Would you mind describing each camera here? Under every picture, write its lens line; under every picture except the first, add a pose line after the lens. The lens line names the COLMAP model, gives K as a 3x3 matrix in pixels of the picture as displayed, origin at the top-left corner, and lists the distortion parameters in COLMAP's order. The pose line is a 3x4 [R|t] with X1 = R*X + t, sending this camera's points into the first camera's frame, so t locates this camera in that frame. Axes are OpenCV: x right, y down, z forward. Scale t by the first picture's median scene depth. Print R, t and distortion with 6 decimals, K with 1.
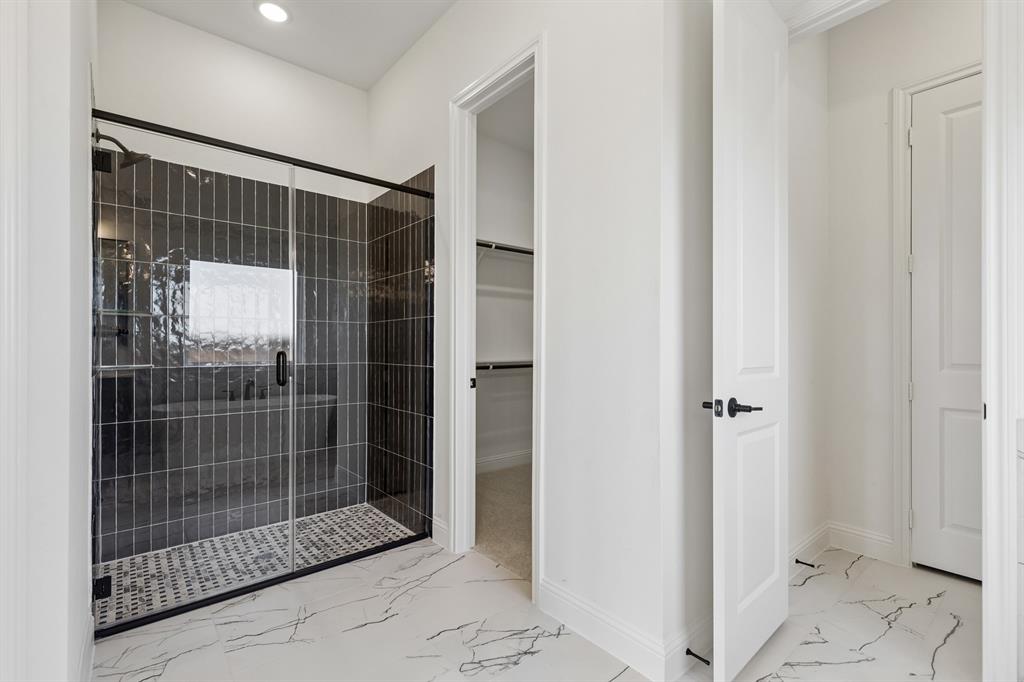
lens RADIAL K [[460.9, 0, 509.2], [0, 460.9, 345.3], [0, 0, 1]] dist [0.014151, -0.002168]
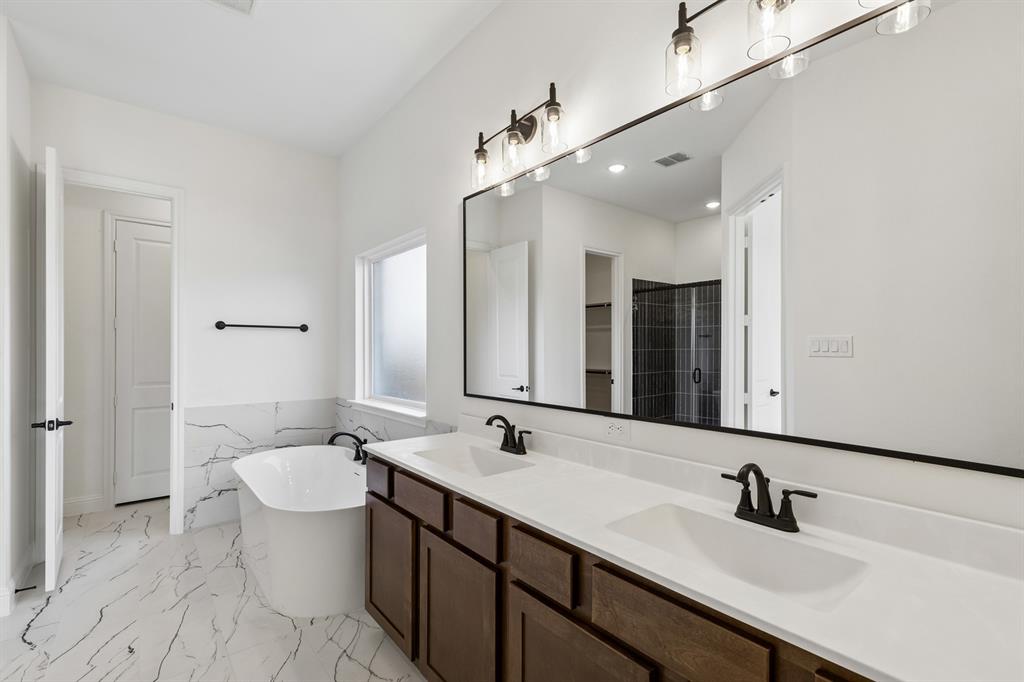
lens RADIAL K [[460.9, 0, 514.2], [0, 460.9, 345.3], [0, 0, 1]] dist [0.014151, -0.002168]
pose [[0.020013, 0.002823, 0.999796, -1.053205], [-0.004572, 0.999986, -0.002732, -0.136893], [-0.999789, -0.004516, 0.020025, -0.615212]]
